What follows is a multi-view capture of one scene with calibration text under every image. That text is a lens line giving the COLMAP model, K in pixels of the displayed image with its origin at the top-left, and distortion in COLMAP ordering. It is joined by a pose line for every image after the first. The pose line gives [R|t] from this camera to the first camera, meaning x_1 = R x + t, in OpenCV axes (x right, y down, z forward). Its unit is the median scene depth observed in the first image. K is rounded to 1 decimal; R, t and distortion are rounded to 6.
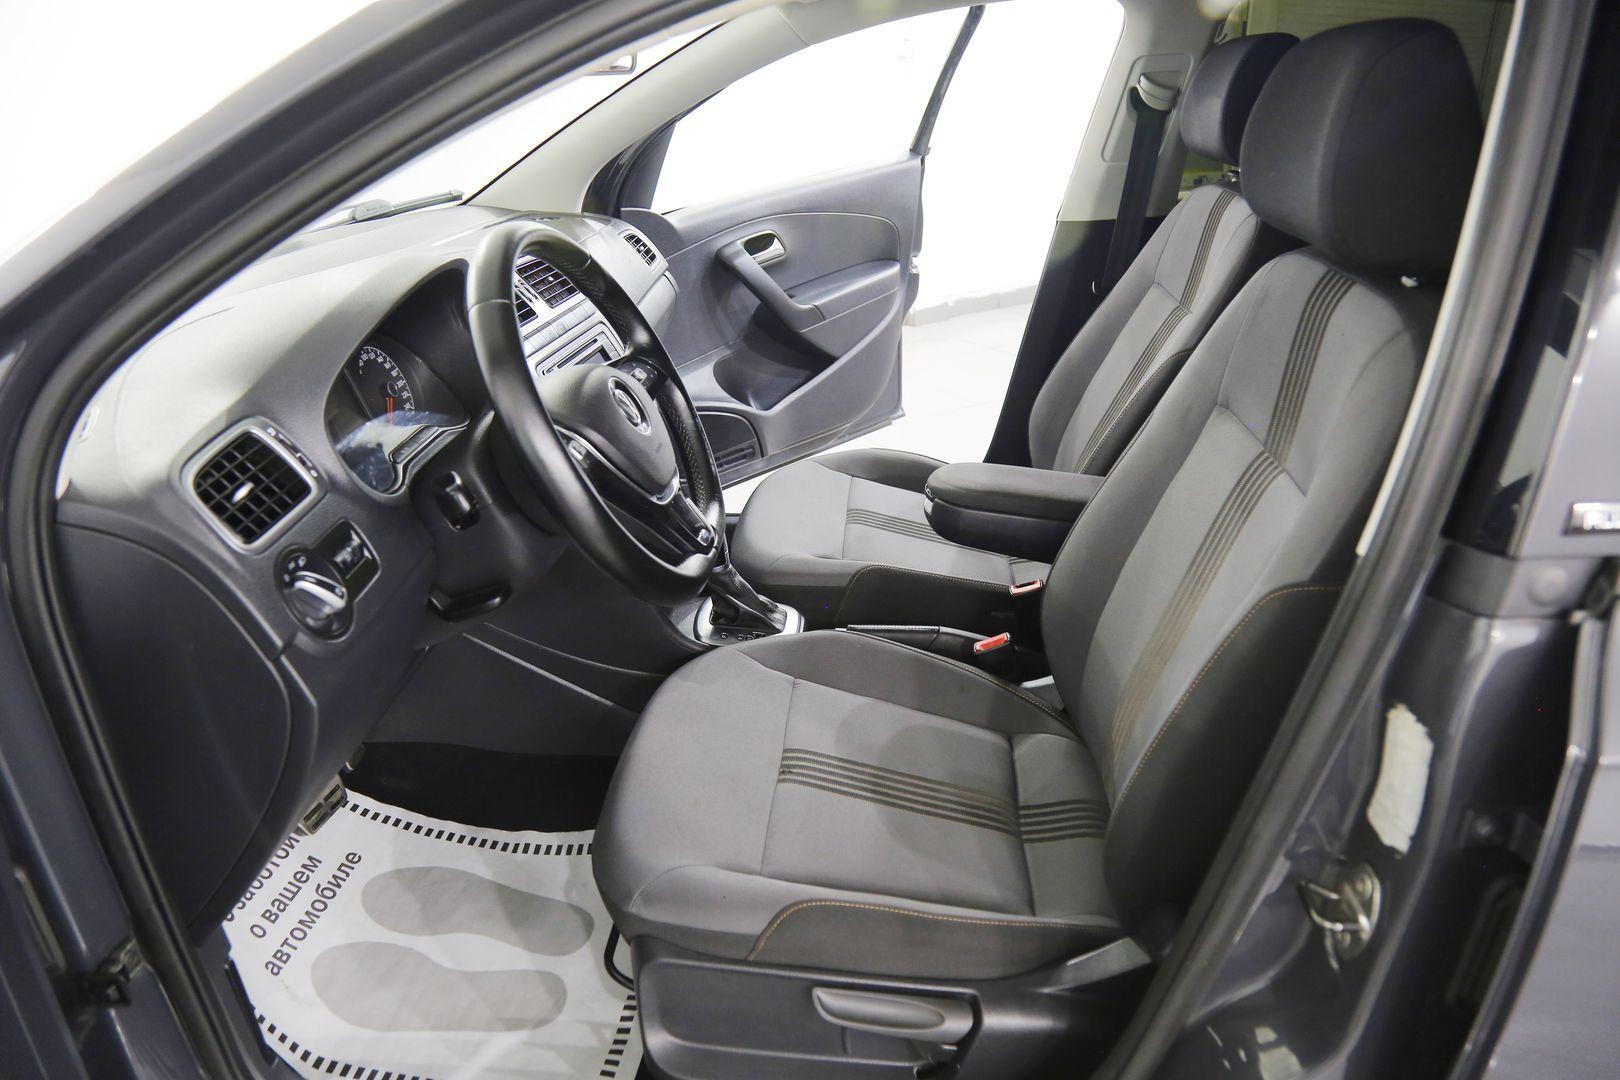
lens RADIAL K [[1095.0, 0, 810.0], [0, 1095.0, 540.0], [0, 0, 1]] dist [-0.131757, 0.074740]
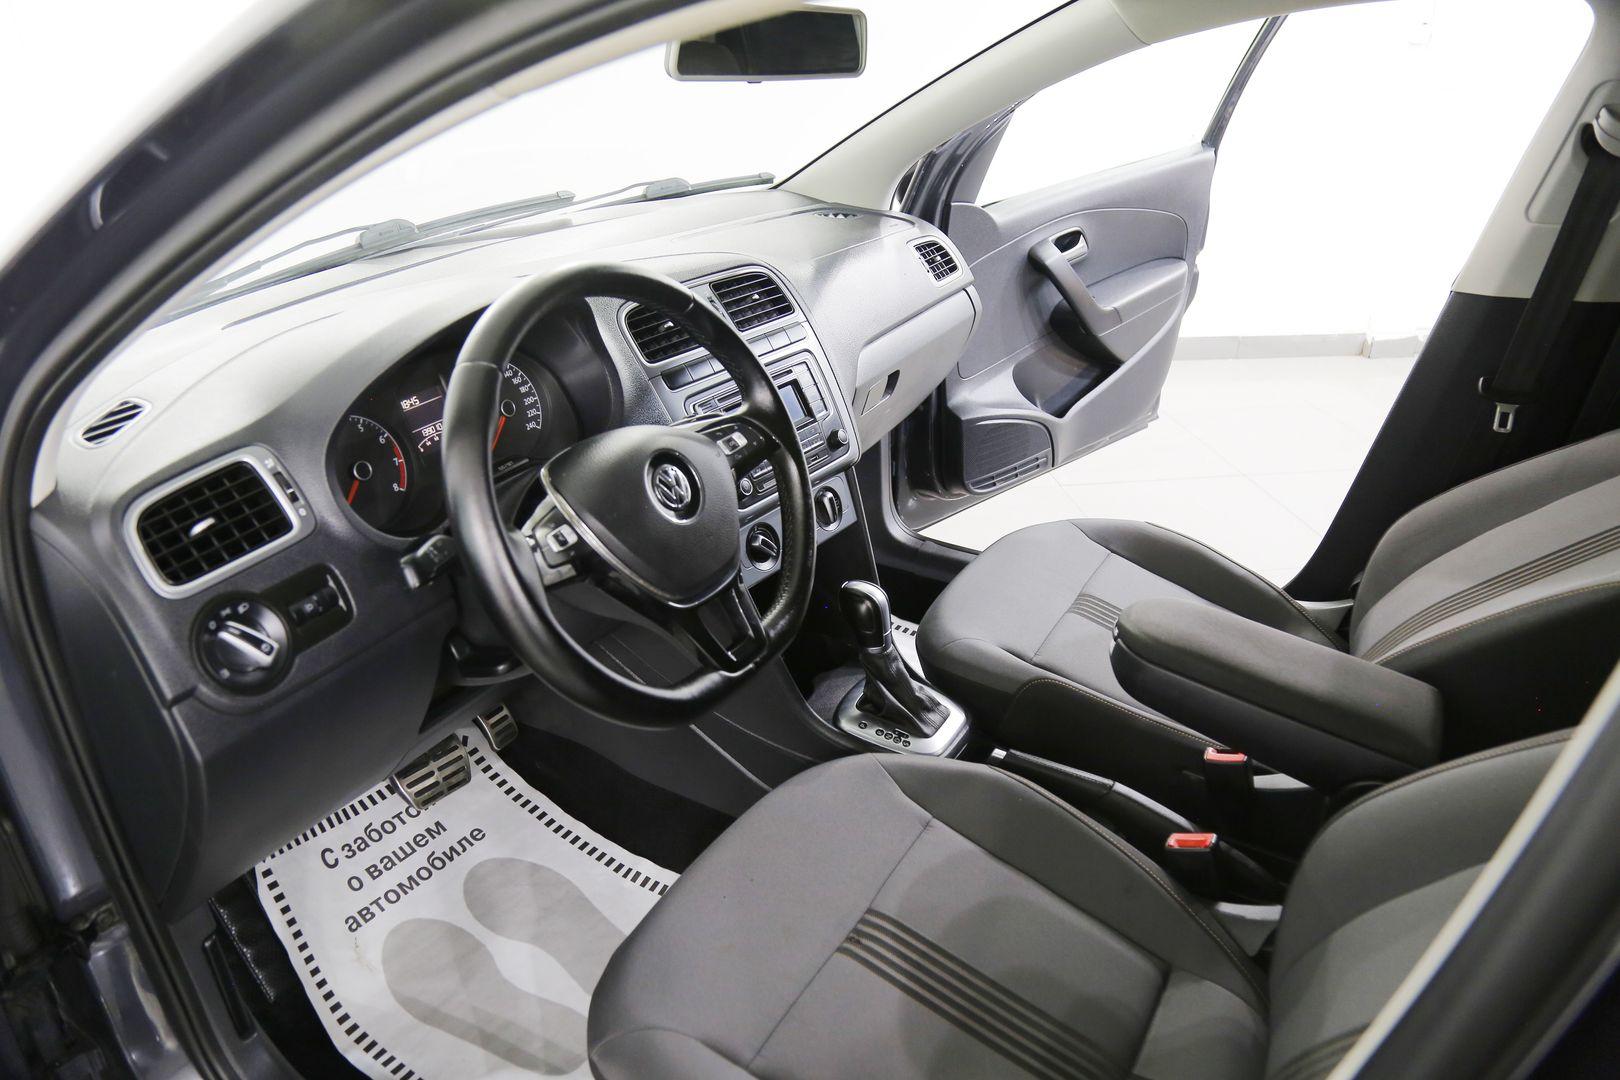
lens RADIAL K [[1084.7, 0, 809.2], [0, 1084.7, 532.0], [0, 0, 1]] dist [-0.128515, 0.063052]
pose [[0.896203, 0.209513, -0.391056, 0.209160], [-0.195890, 0.977760, 0.074917, -0.133485], [0.398055, 0.009463, 0.917313, 0.199426]]
